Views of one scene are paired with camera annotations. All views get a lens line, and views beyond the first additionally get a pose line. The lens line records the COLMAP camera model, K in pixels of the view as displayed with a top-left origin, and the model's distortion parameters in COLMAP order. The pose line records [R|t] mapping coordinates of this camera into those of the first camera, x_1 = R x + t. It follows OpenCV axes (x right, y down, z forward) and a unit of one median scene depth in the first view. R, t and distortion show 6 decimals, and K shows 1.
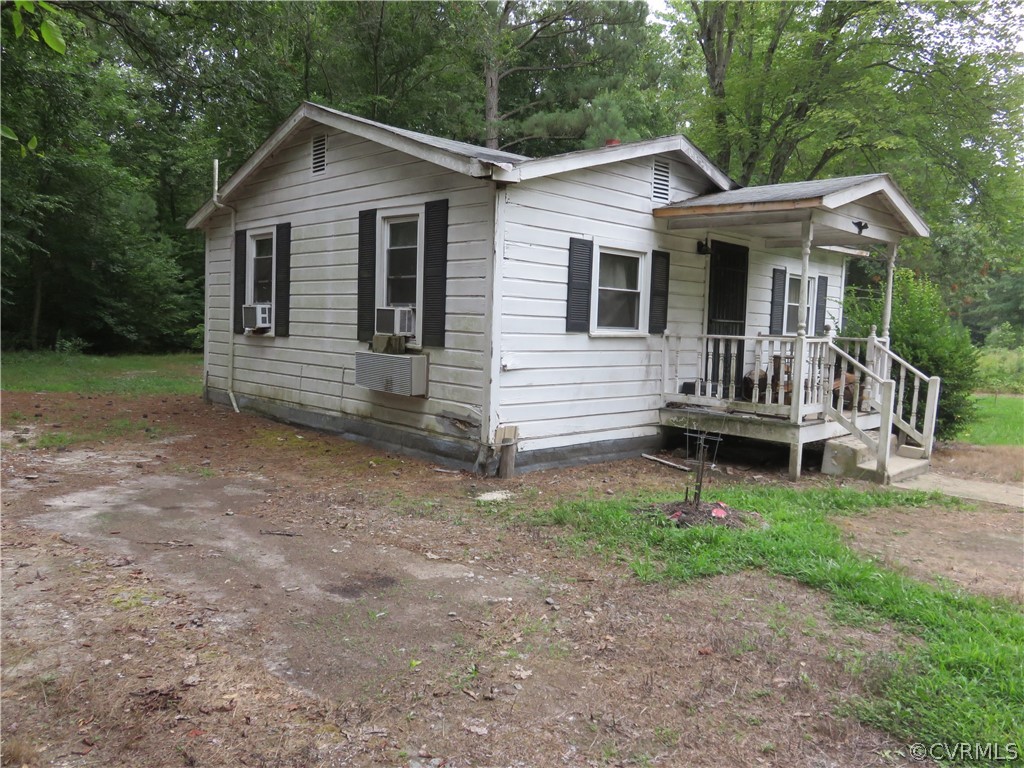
lens RADIAL K [[769.6, 0, 512.5], [0, 769.6, 382.8], [0, 0, 1]] dist [-0.002987, -0.002282]
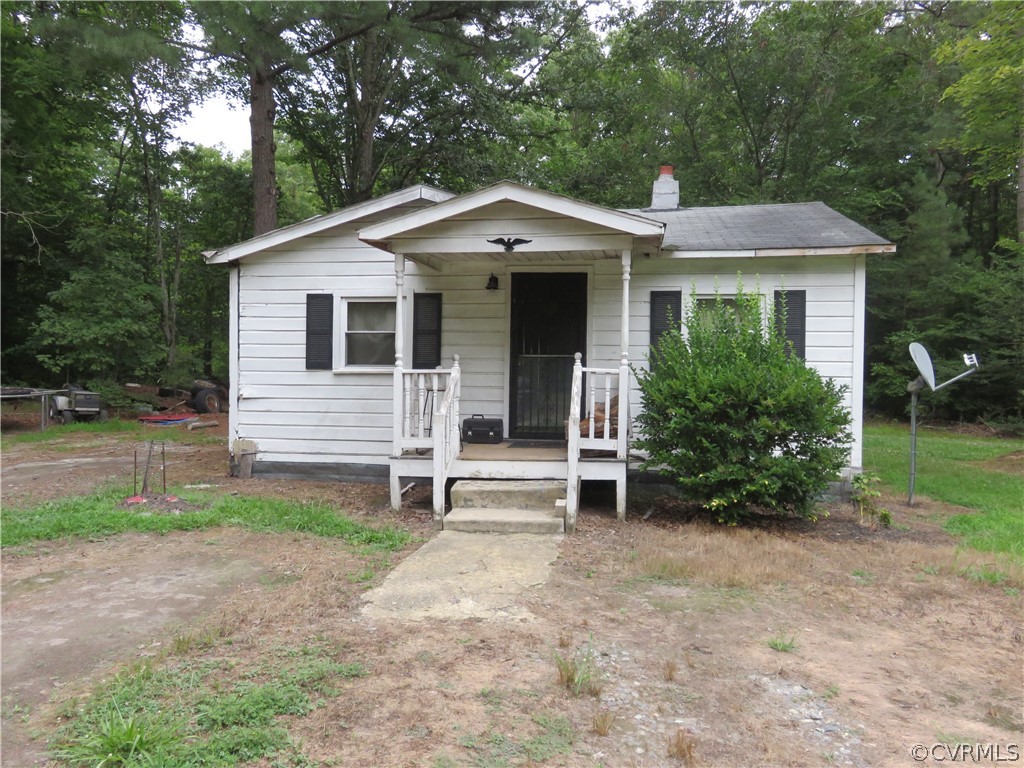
lens RADIAL K [[769.6, 0, 512.5], [0, 769.6, 385.7], [0, 0, 1]] dist [-0.002987, -0.002282]
pose [[0.601925, -0.010191, -0.798488, 1.196142], [-0.049869, 0.997487, -0.050323, 0.005258], [0.796994, 0.070111, 0.599904, 0.498799]]
